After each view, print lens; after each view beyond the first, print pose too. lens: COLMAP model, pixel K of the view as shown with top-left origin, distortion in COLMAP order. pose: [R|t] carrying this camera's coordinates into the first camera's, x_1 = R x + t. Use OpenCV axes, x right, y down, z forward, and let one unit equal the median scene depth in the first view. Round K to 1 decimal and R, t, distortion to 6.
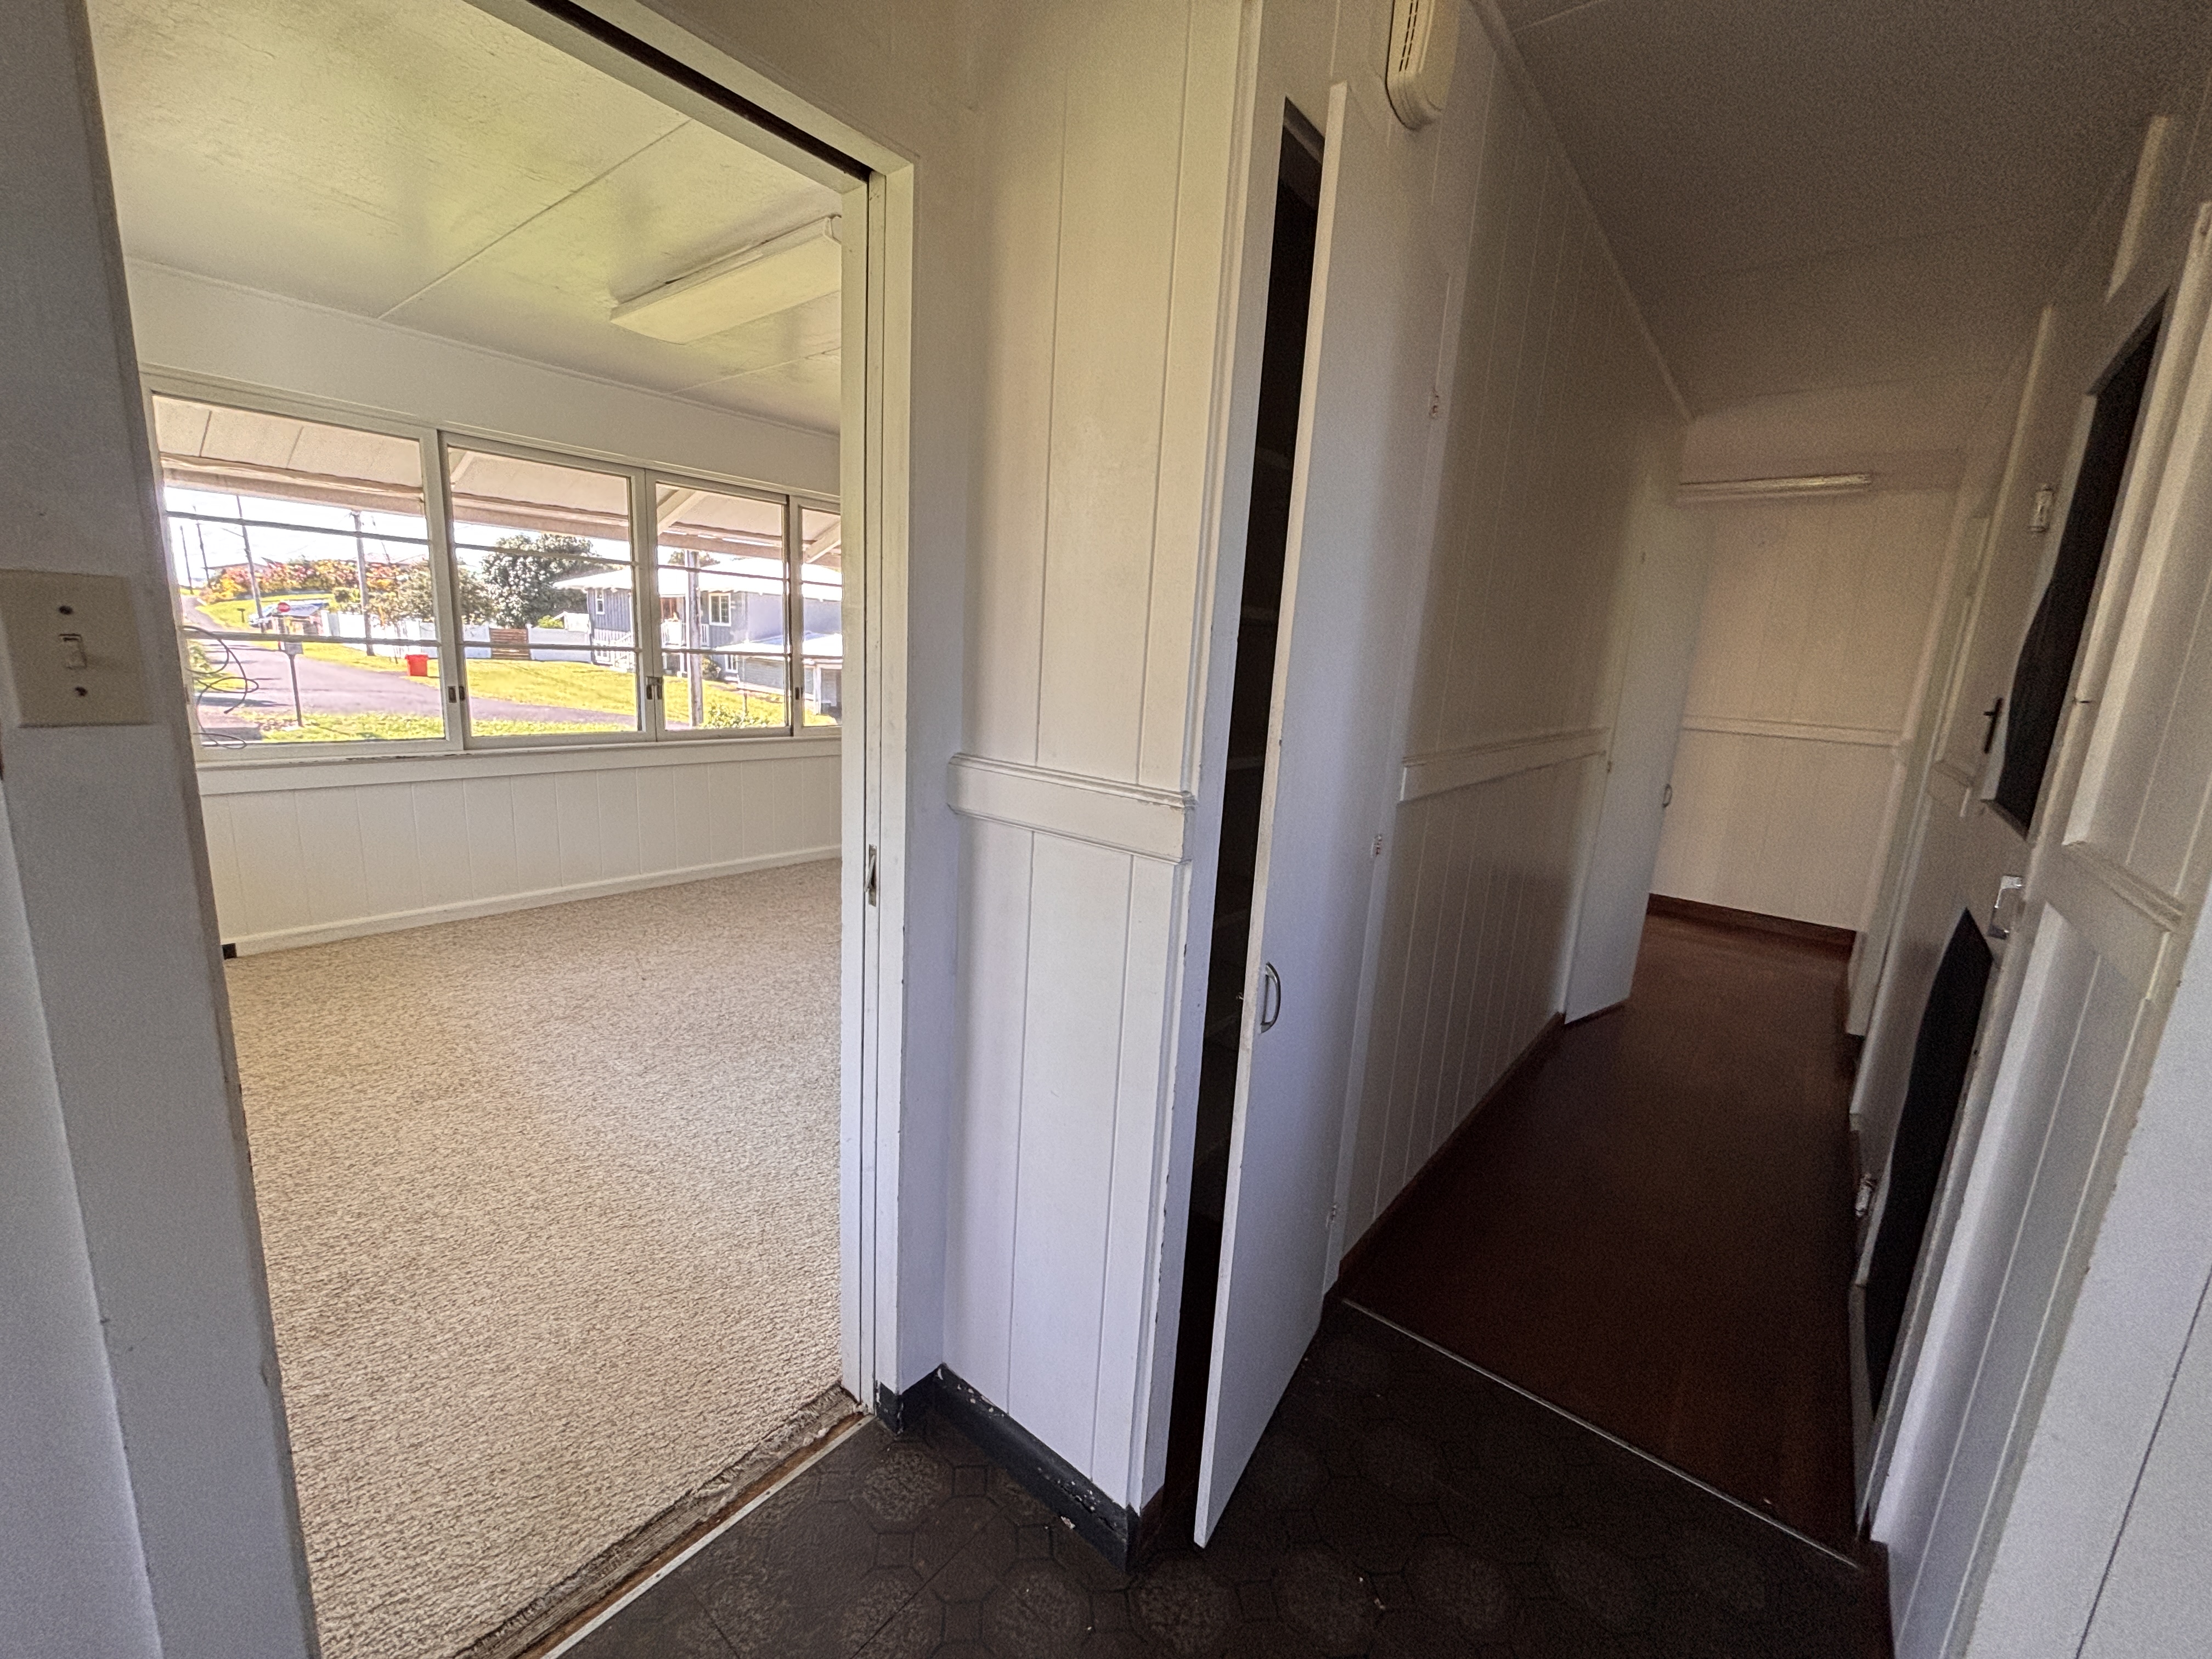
lens RADIAL K [[896.9, 0, 1109.0], [0, 896.9, 831.8], [0, 0, 1]] dist [0.003010, -0.001684]
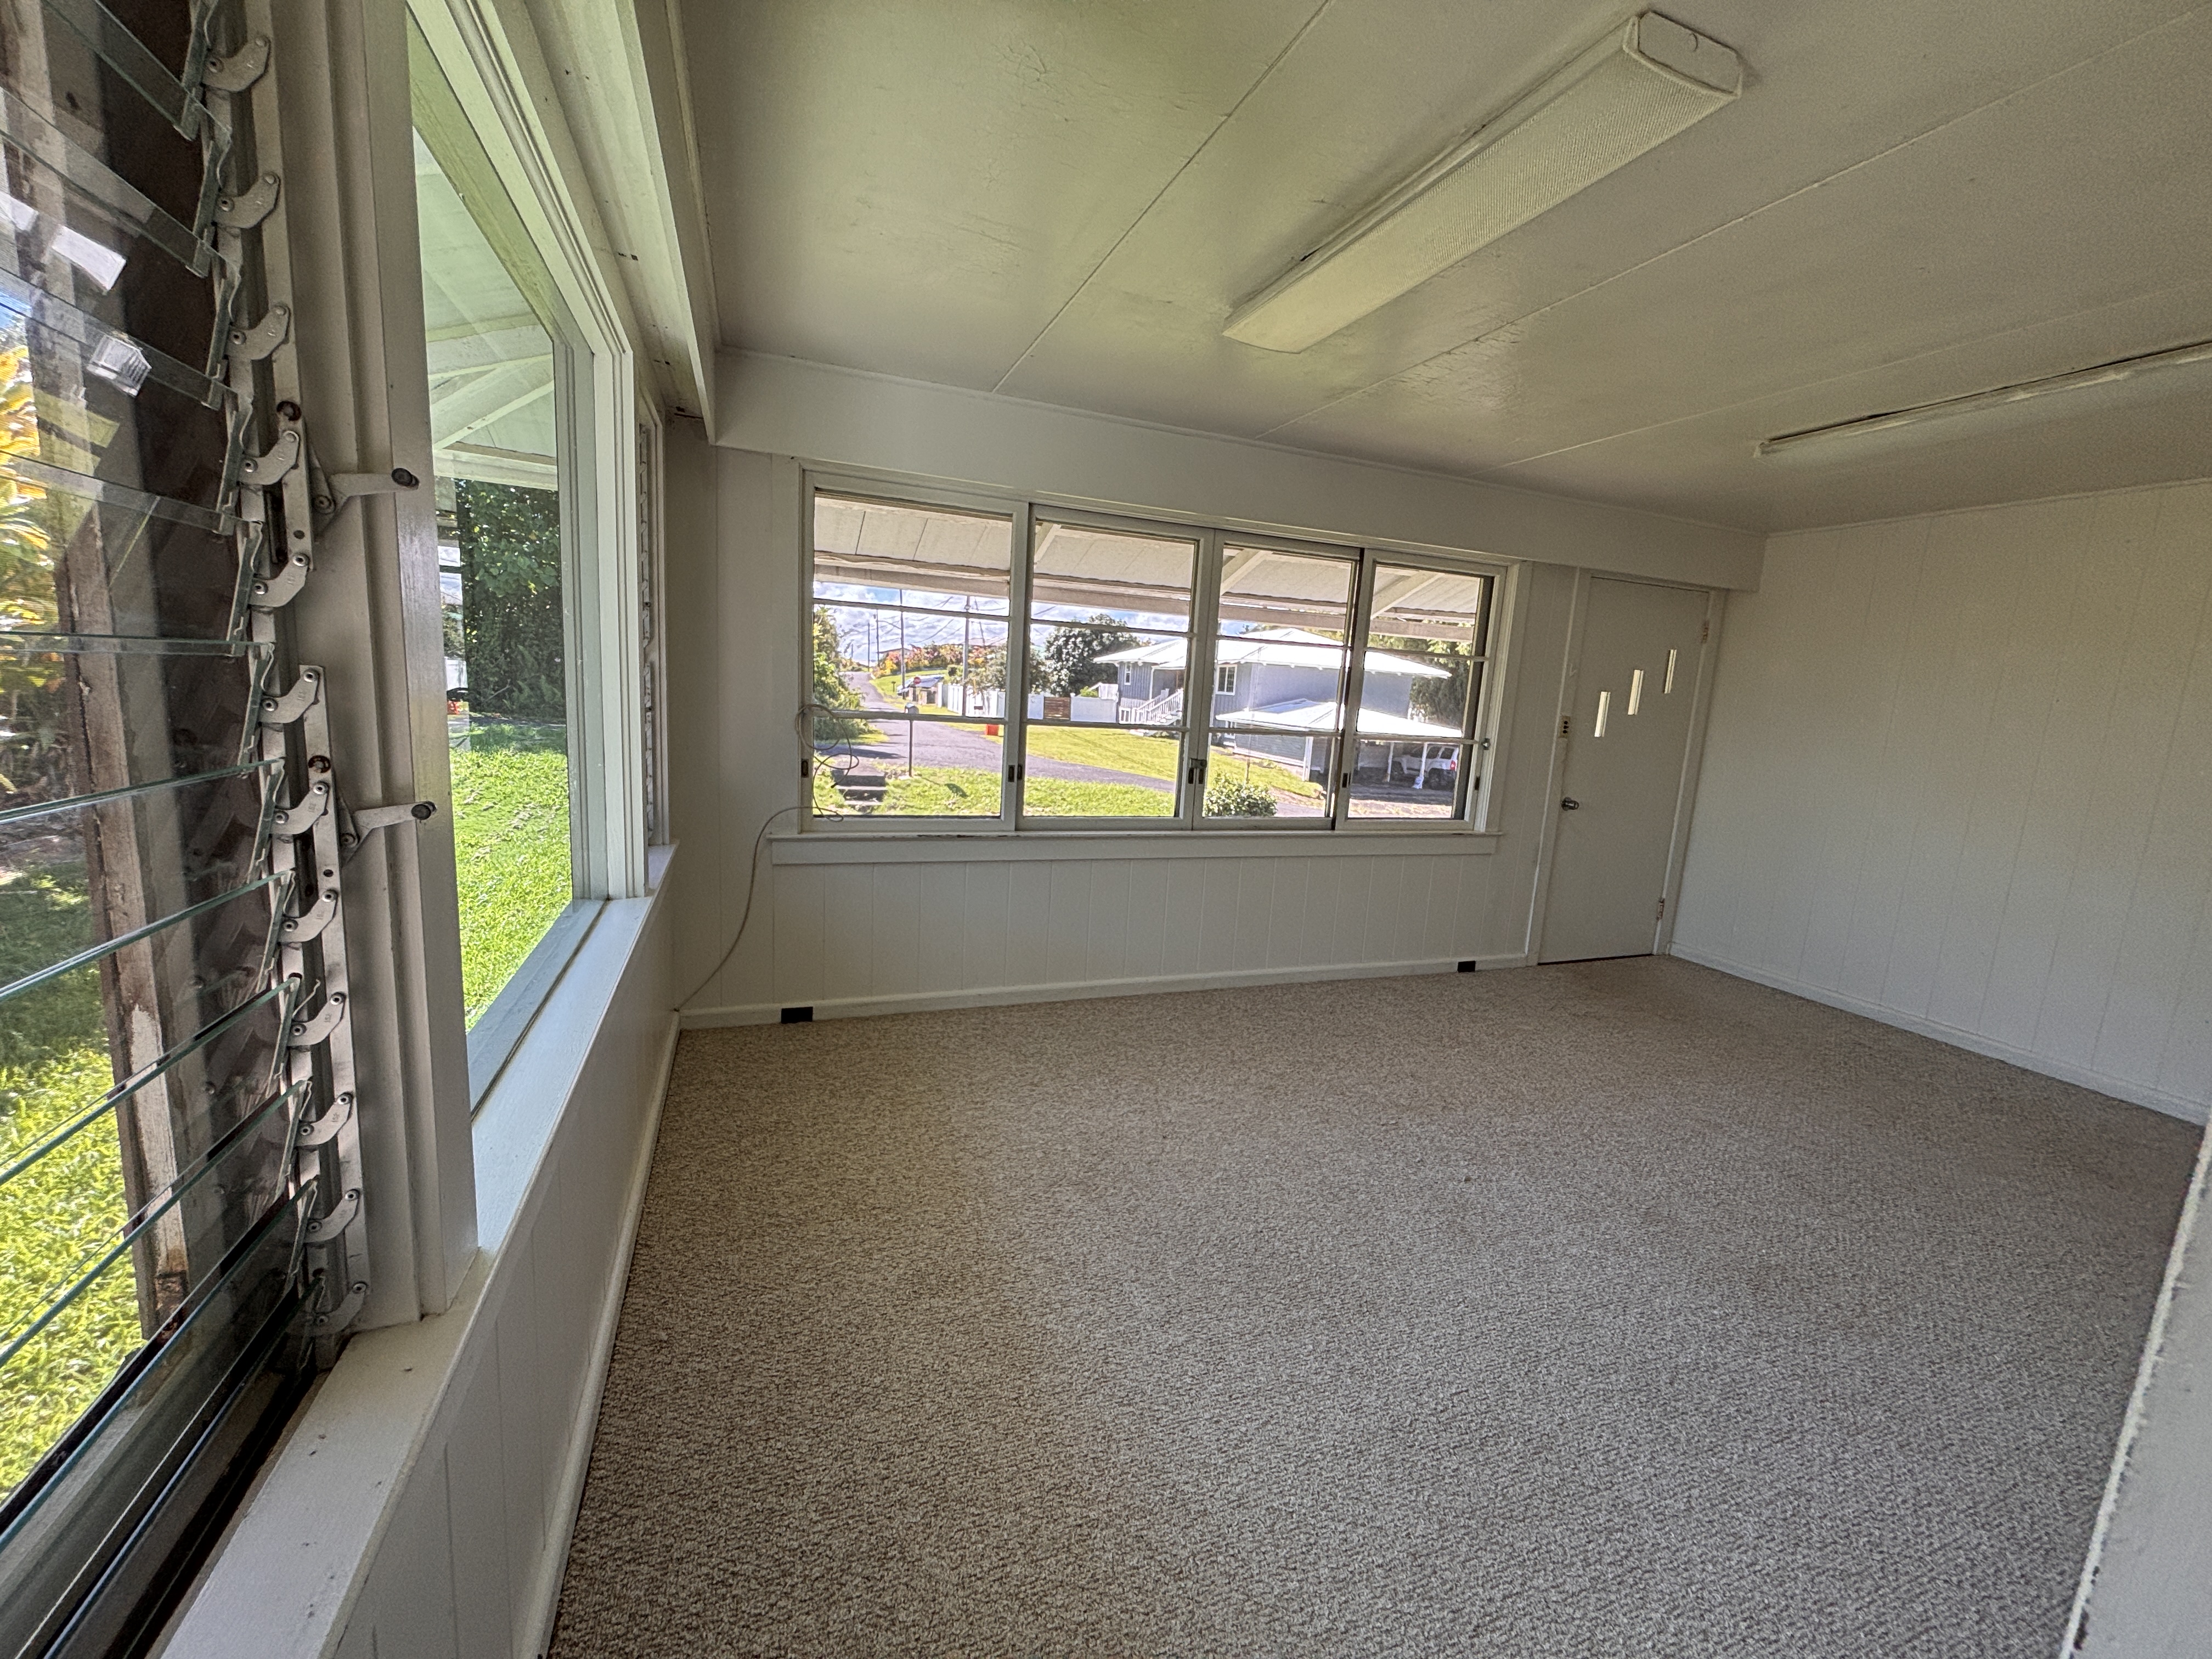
lens RADIAL K [[896.9, 0, 1111.0], [0, 896.9, 831.7], [0, 0, 1]] dist [0.003010, -0.001684]
pose [[0.868406, 0.073815, -0.490328, -0.124131], [-0.109195, 0.993051, -0.043896, -0.045797], [0.483681, 0.091661, 0.870432, 0.168437]]
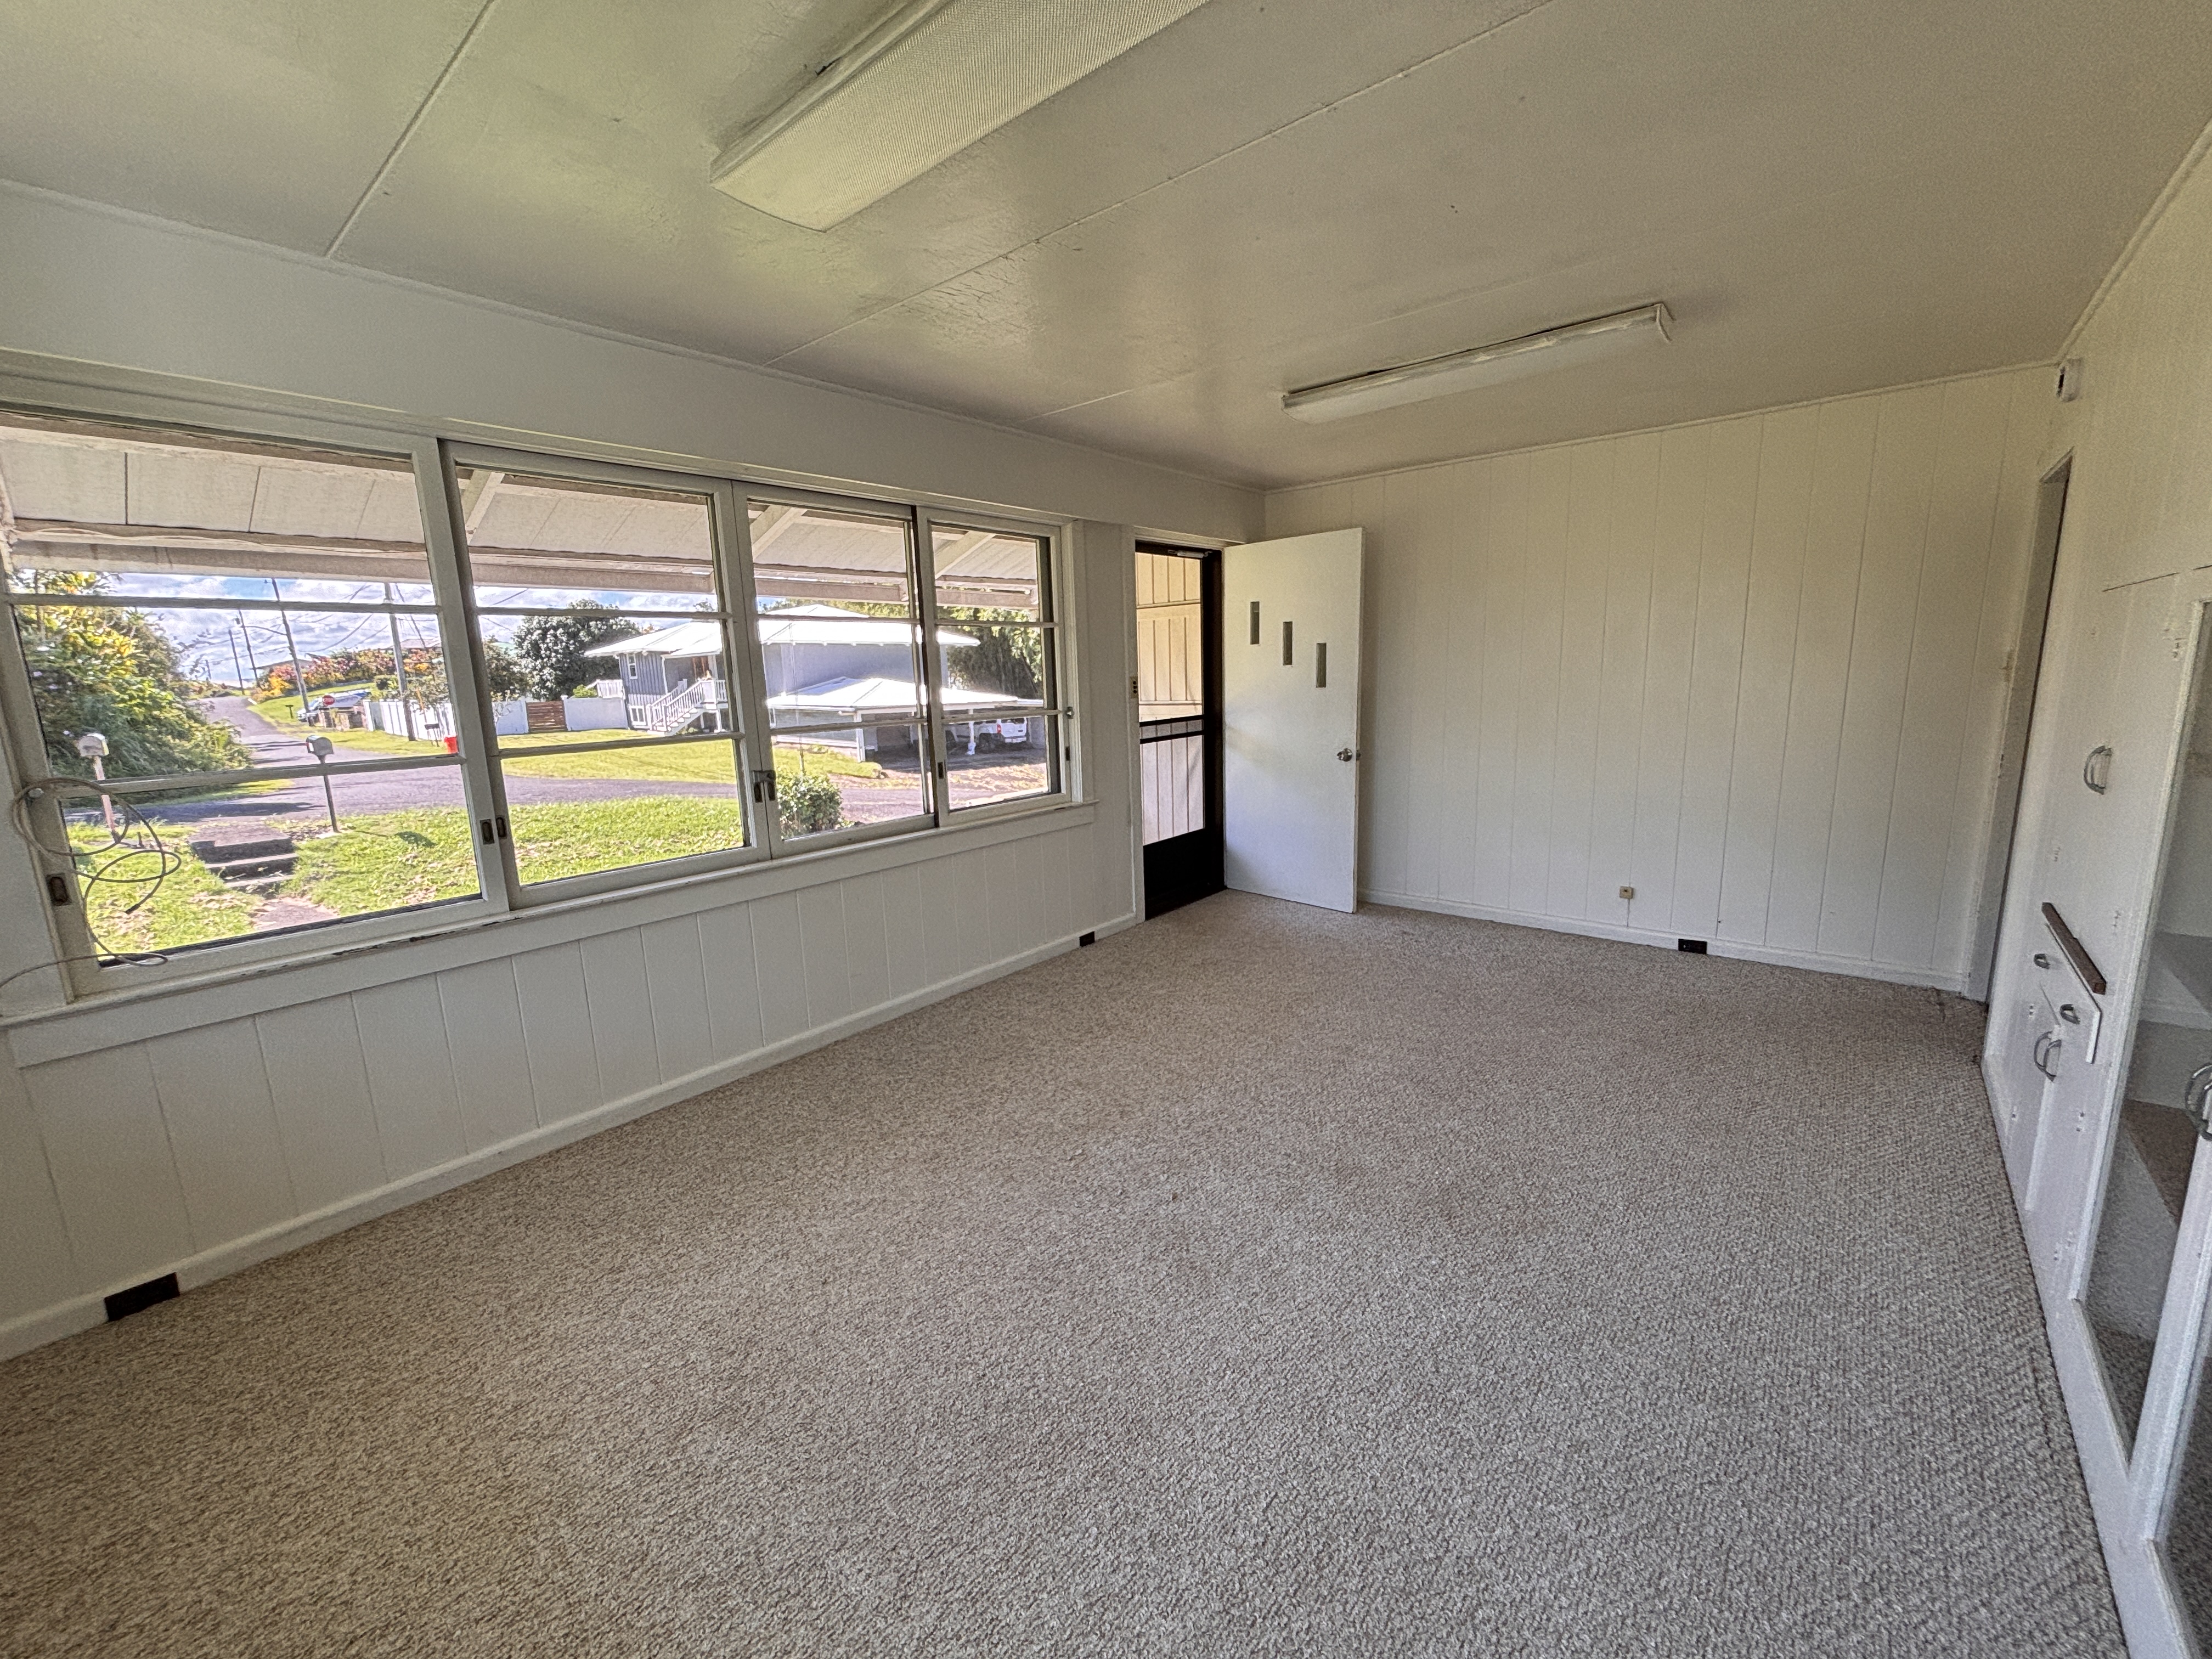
lens RADIAL K [[896.9, 0, 1115.7], [0, 896.9, 832.9], [0, 0, 1]] dist [0.003010, -0.001684]
pose [[0.995923, -0.084781, -0.030825, -0.185048], [0.084181, 0.996244, -0.020289, -0.075423], [0.032429, 0.017611, 0.999319, 0.262244]]
